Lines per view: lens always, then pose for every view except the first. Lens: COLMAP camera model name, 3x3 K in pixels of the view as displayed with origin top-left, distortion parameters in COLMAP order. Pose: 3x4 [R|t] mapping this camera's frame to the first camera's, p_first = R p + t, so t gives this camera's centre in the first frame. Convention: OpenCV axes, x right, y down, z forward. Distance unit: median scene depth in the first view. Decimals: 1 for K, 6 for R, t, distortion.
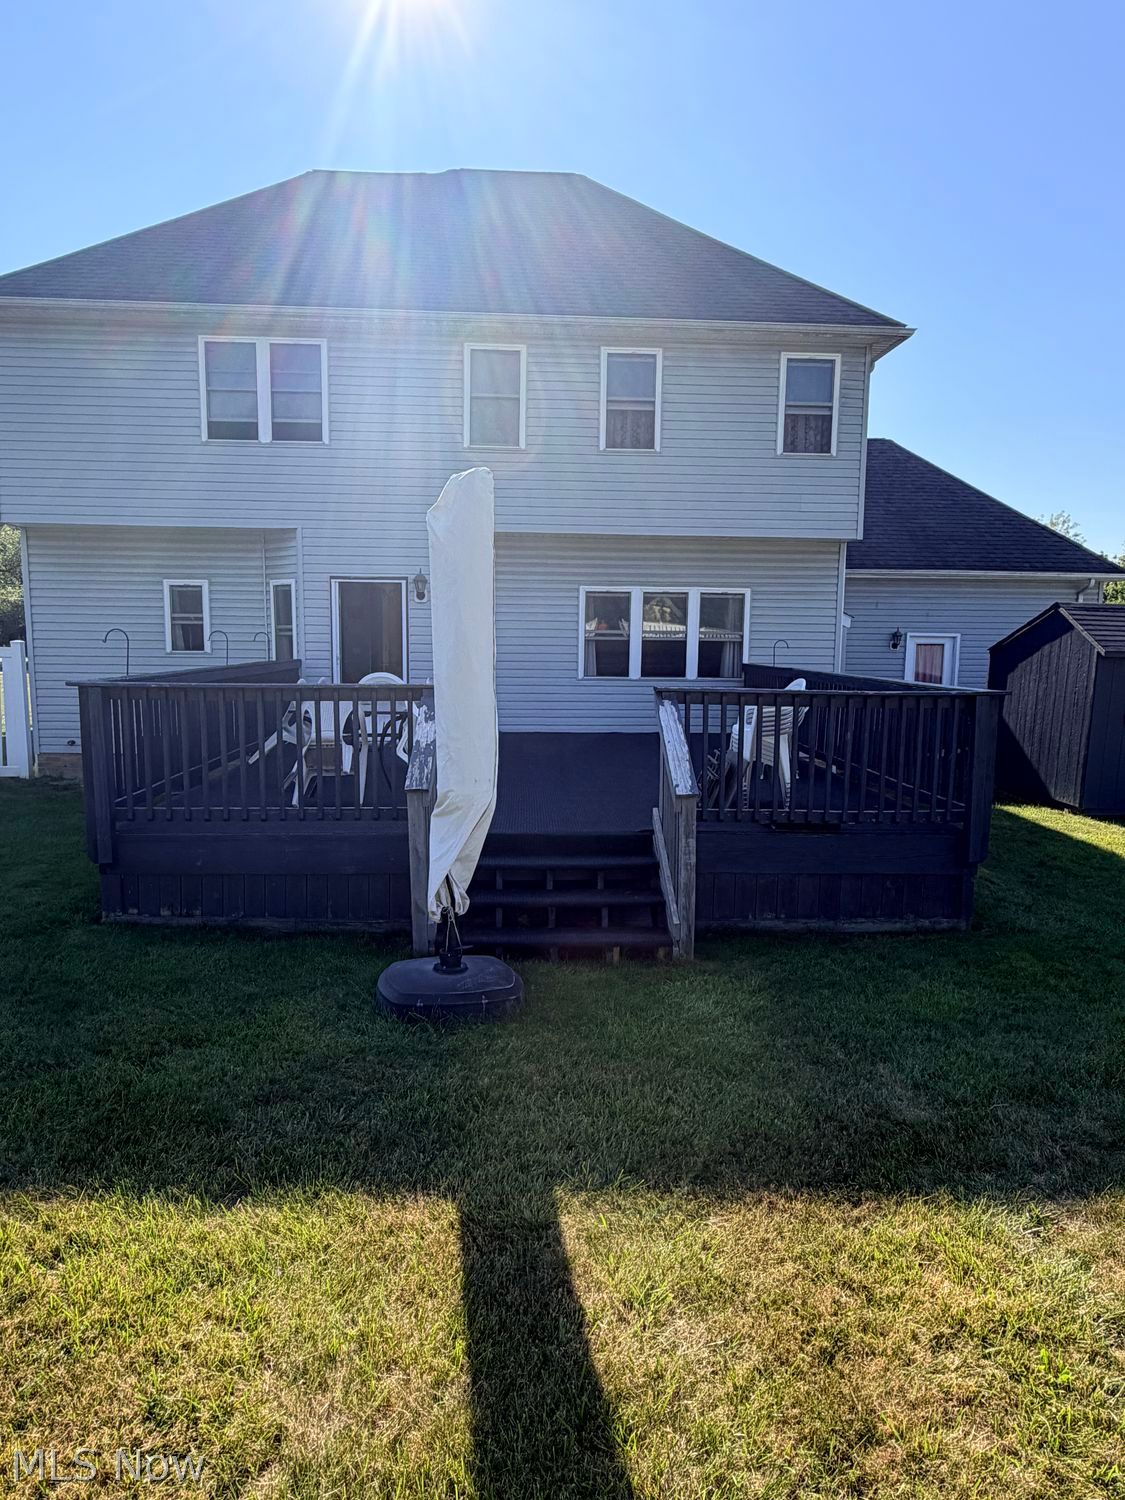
lens RADIAL K [[916.0, 0, 562.5], [0, 916.0, 750.0], [0, 0, 1]] dist [-0.000820, -0.000159]
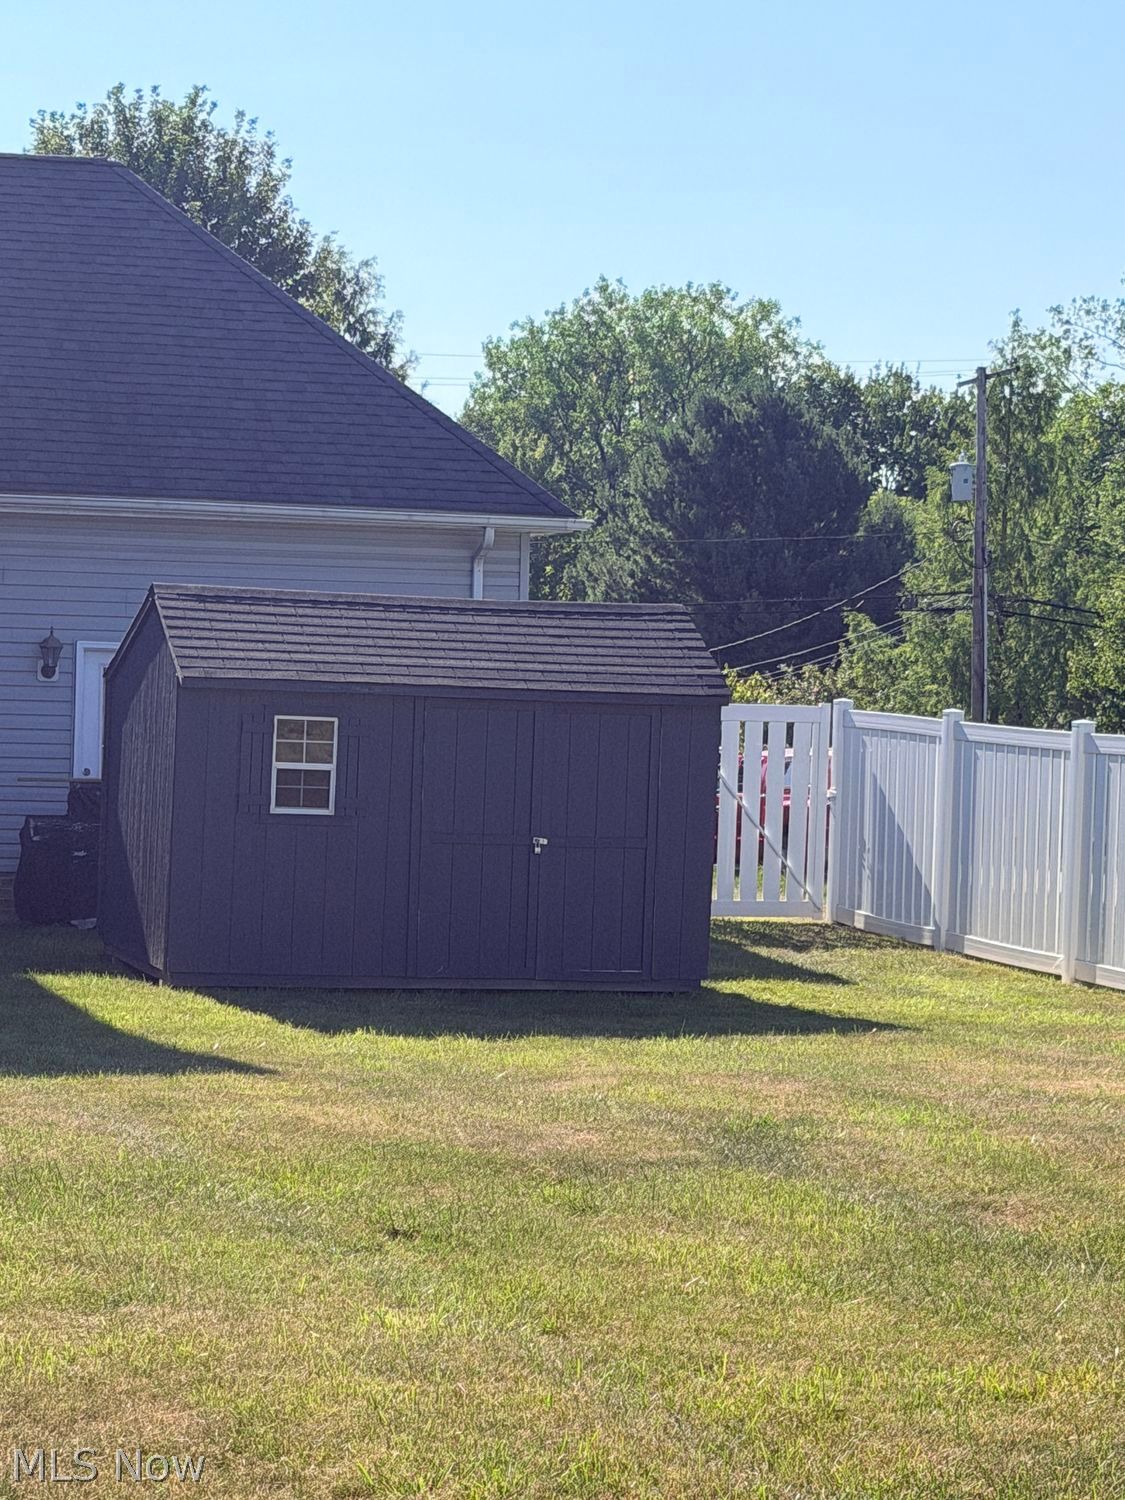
lens RADIAL K [[3977.9, 0, 562.5], [0, 3977.9, 750.0], [0, 0, 1]] dist [0.194370, 0.143738]
pose [[0.971526, 0.012131, 0.236621, 0.224378], [0.011548, 0.995077, -0.098428, 0.150368], [-0.236651, 0.098357, 0.966603, -1.175066]]
